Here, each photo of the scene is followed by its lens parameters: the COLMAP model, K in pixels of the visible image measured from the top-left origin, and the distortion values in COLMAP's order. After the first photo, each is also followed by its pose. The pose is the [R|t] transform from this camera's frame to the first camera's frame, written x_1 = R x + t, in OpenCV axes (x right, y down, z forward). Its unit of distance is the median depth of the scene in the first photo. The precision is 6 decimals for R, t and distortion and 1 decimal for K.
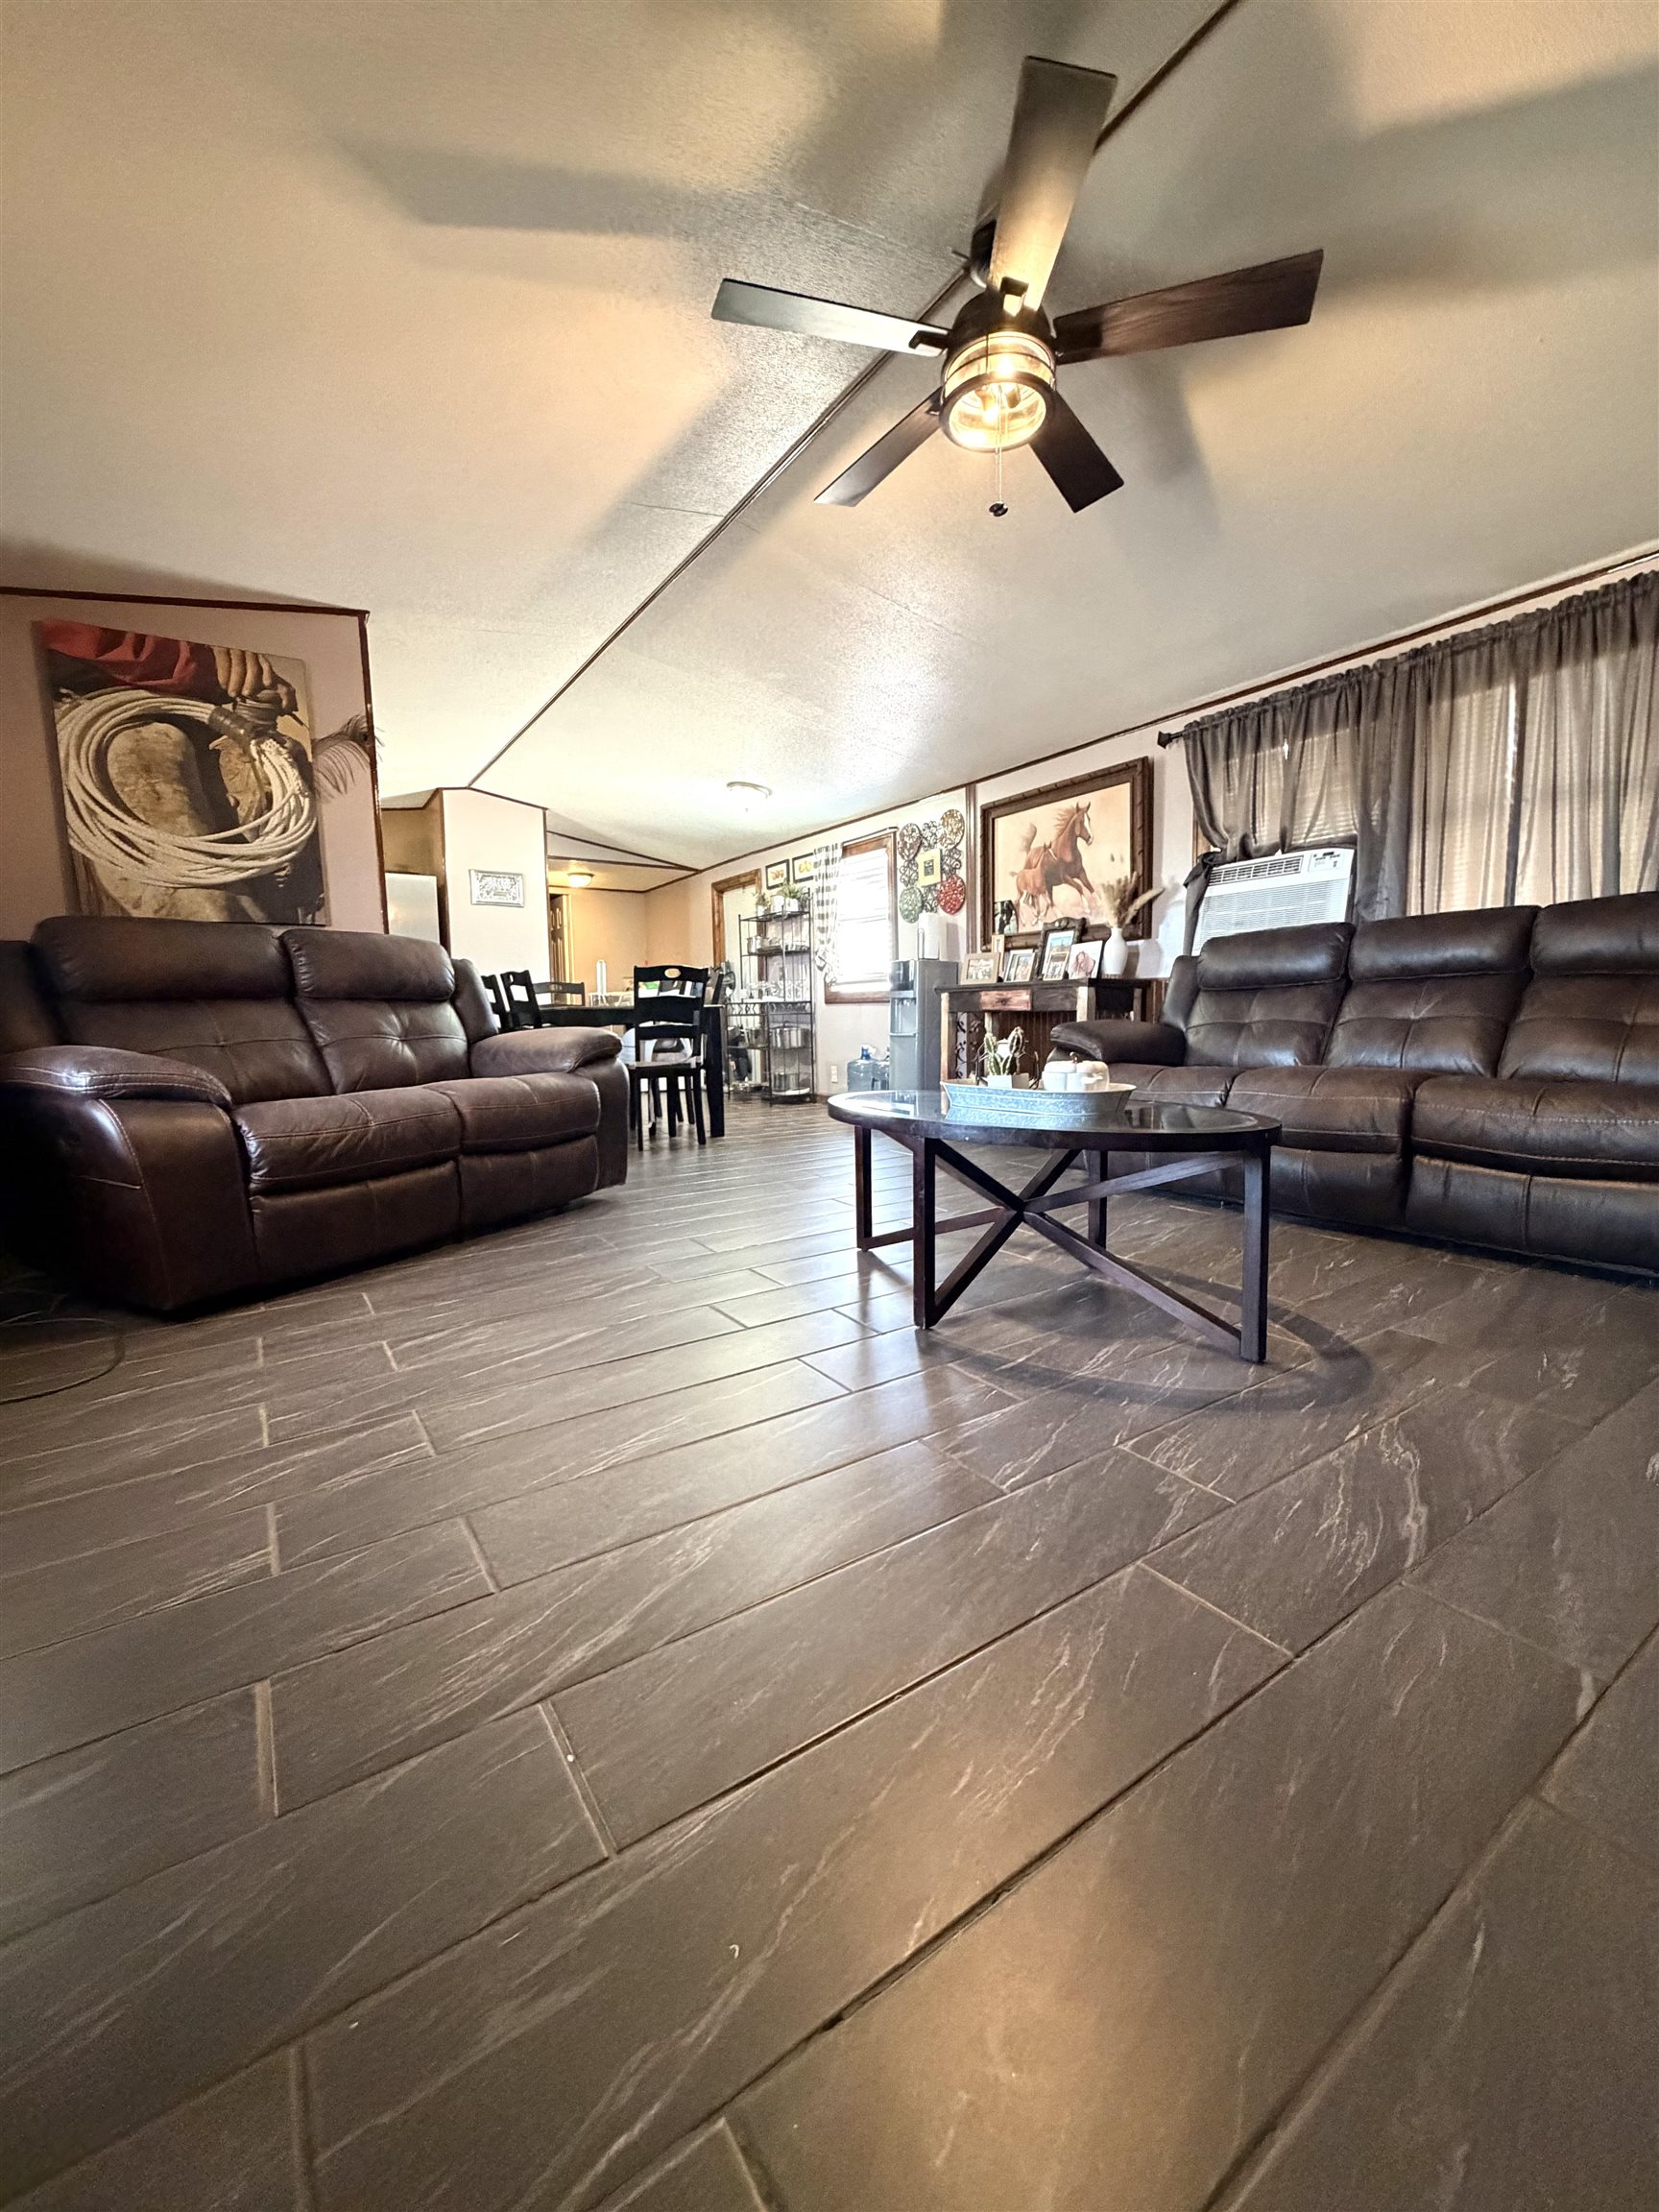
lens RADIAL K [[885.9, 0, 837.3], [0, 885.9, 1102.5], [0, 0, 1]] dist [0.001656, -0.000016]
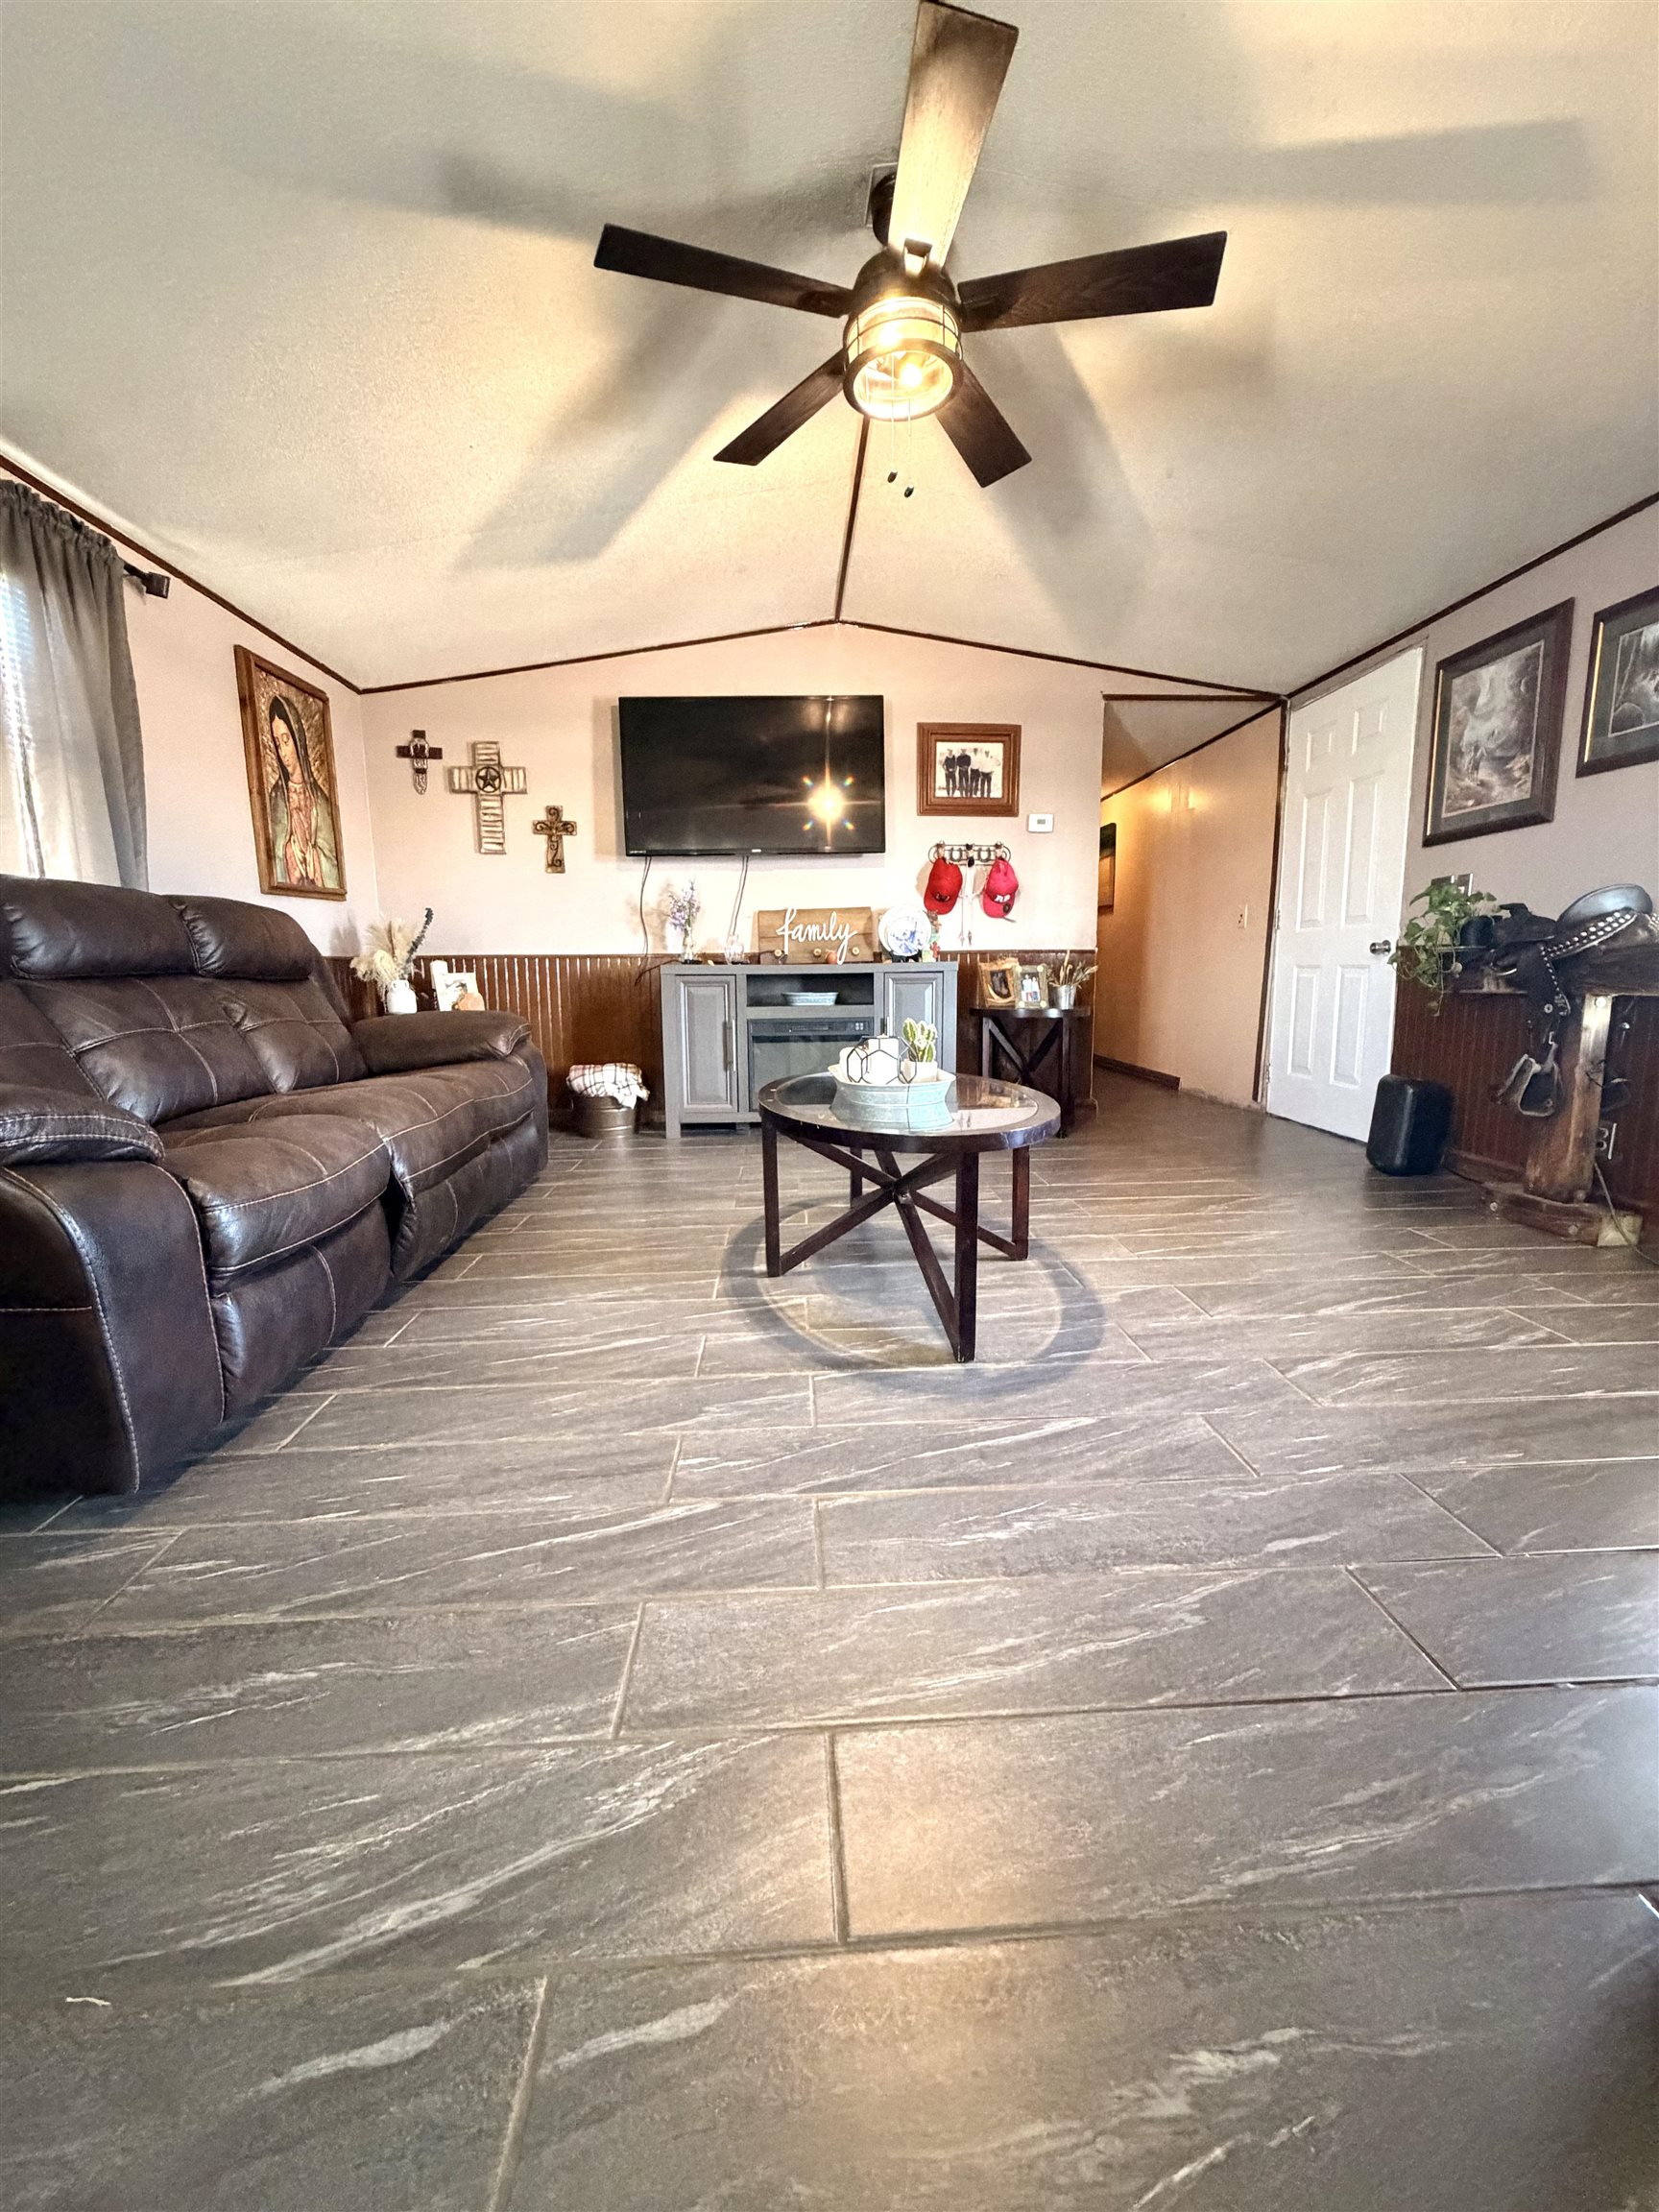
lens RADIAL K [[885.9, 0, 831.4], [0, 885.9, 1096.5], [0, 0, 1]] dist [0.001656, -0.000016]
pose [[-0.862353, -0.050013, 0.503831, -0.283792], [0.077611, 0.970291, 0.229156, -0.259395], [-0.500323, 0.236716, -0.832852, 2.090803]]
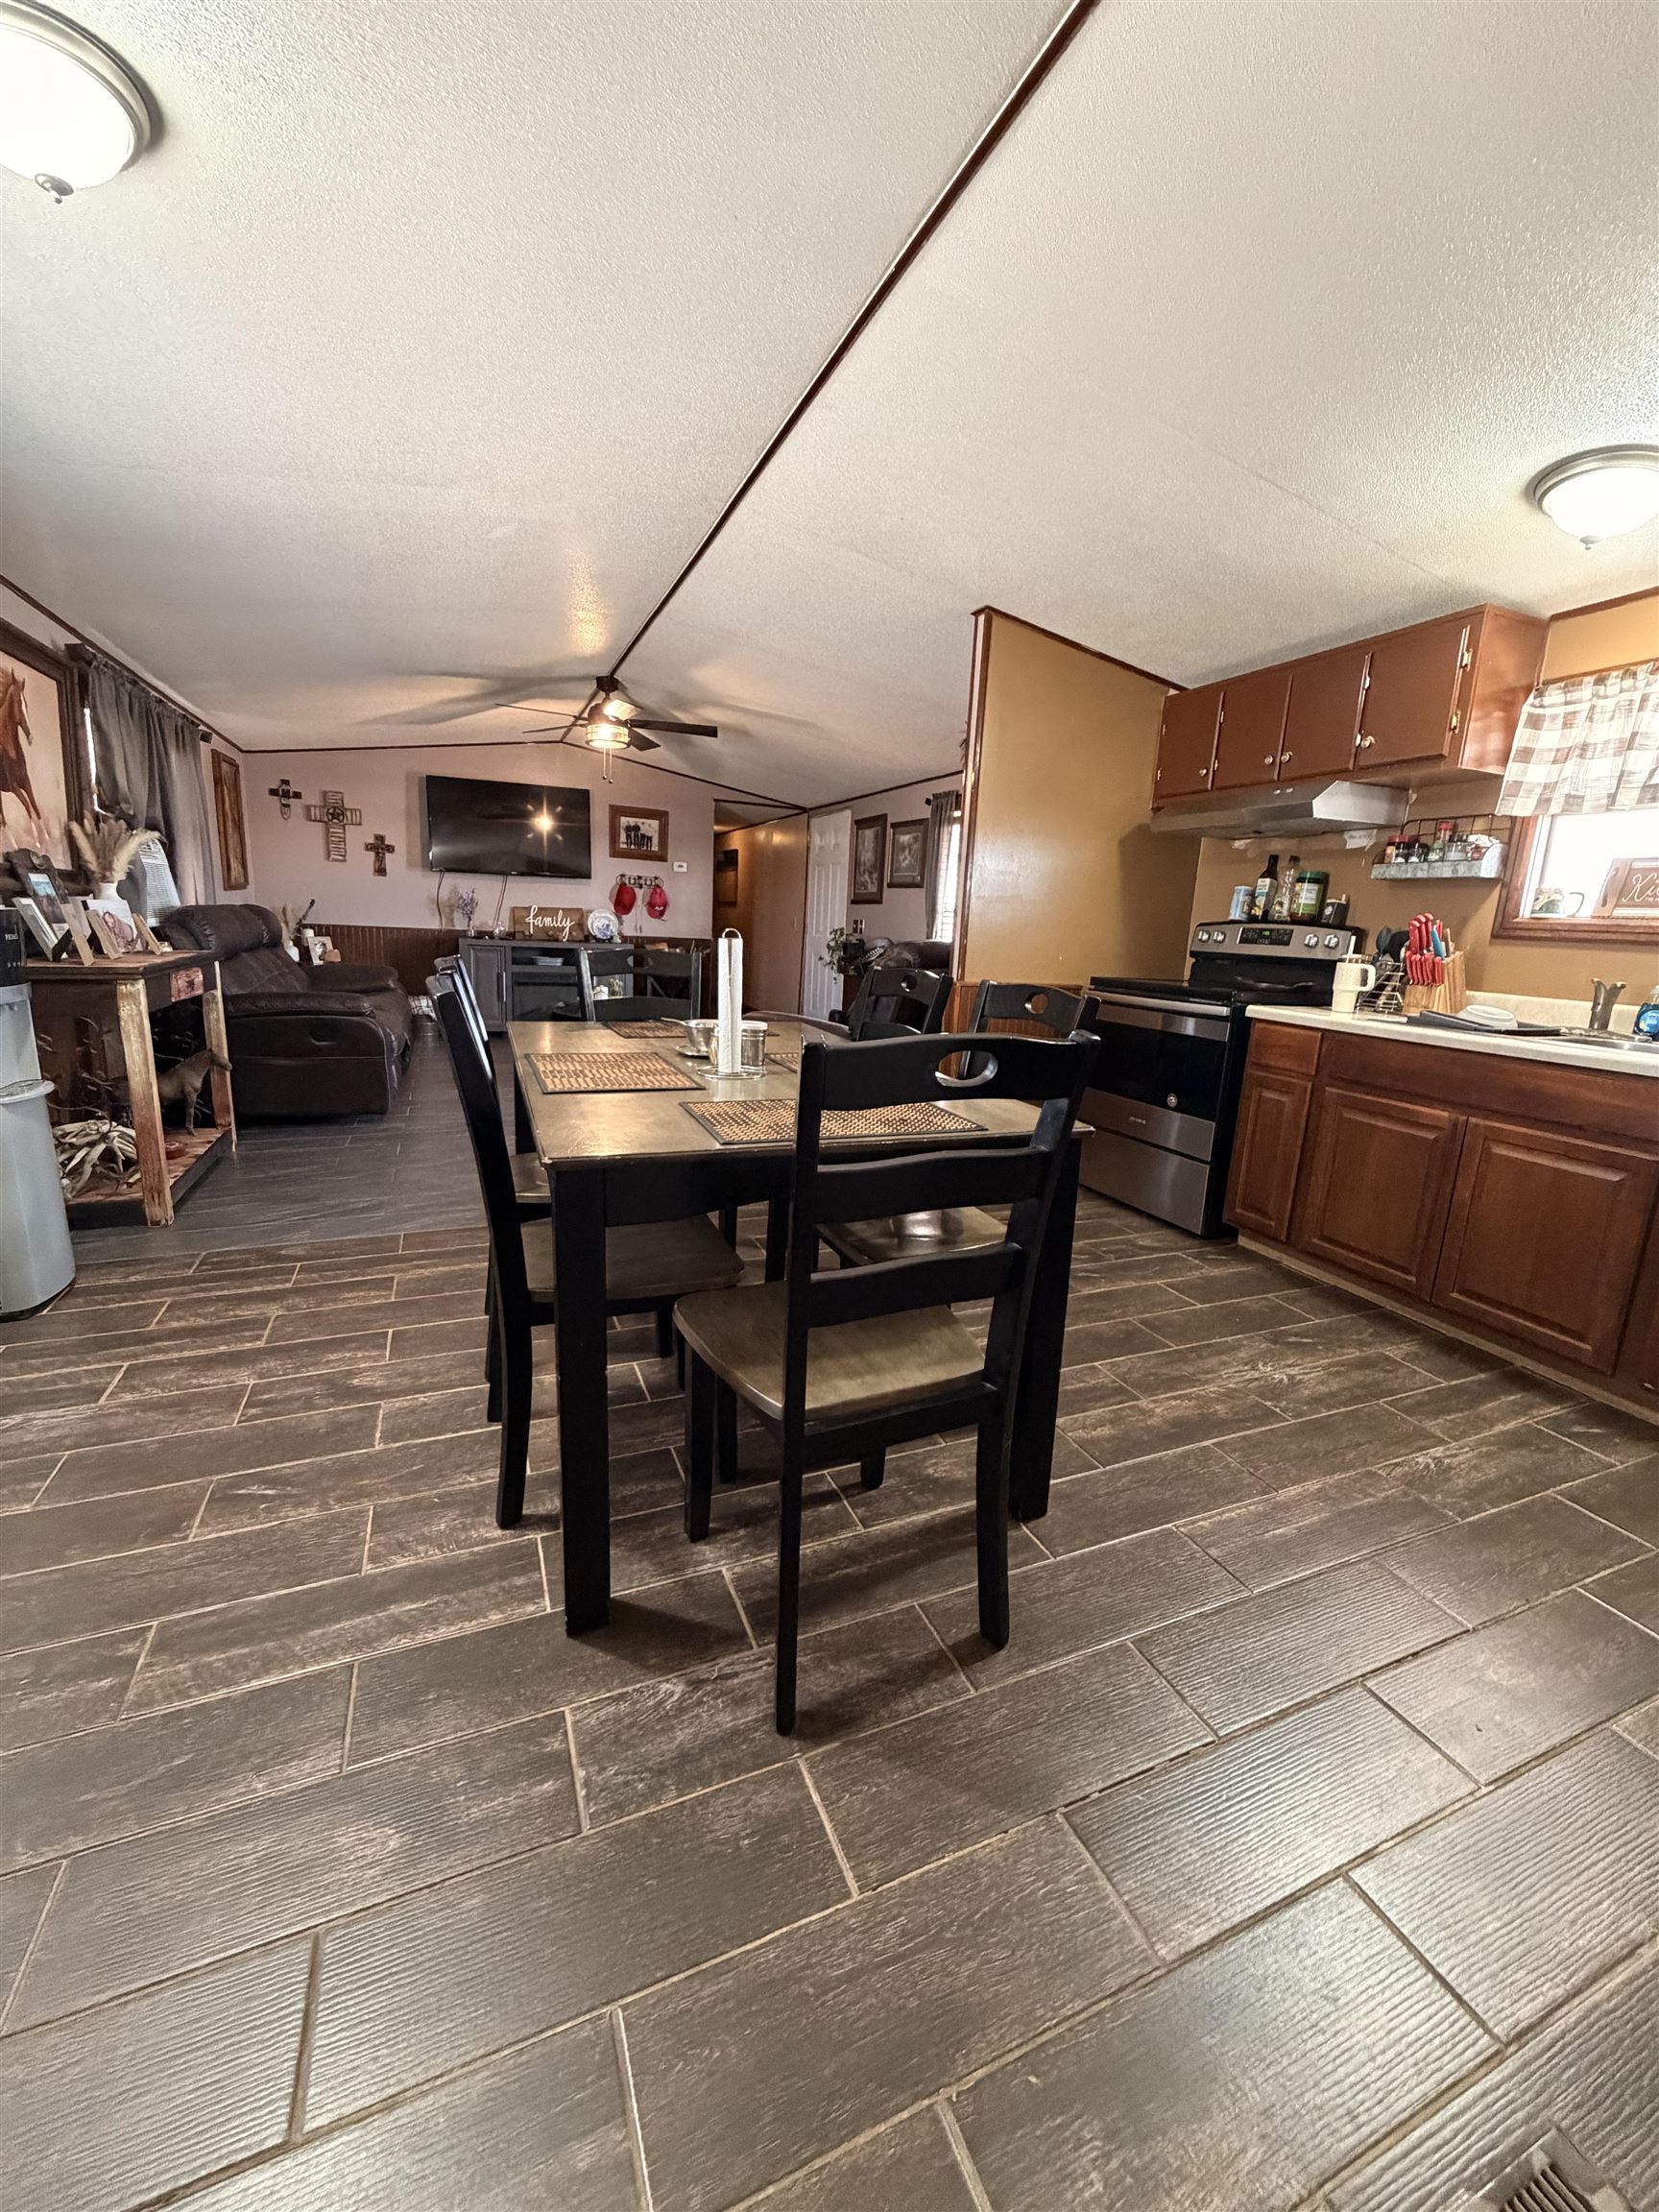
lens RADIAL K [[885.9, 0, 828.9], [0, 885.9, 1105.5], [0, 0, 1]] dist [0.001656, -0.000016]
pose [[-0.982430, -0.069461, 0.173223, -1.013913], [-0.013151, 0.951617, 0.307005, -0.590608], [-0.186167, 0.299333, -0.935811, 3.760645]]
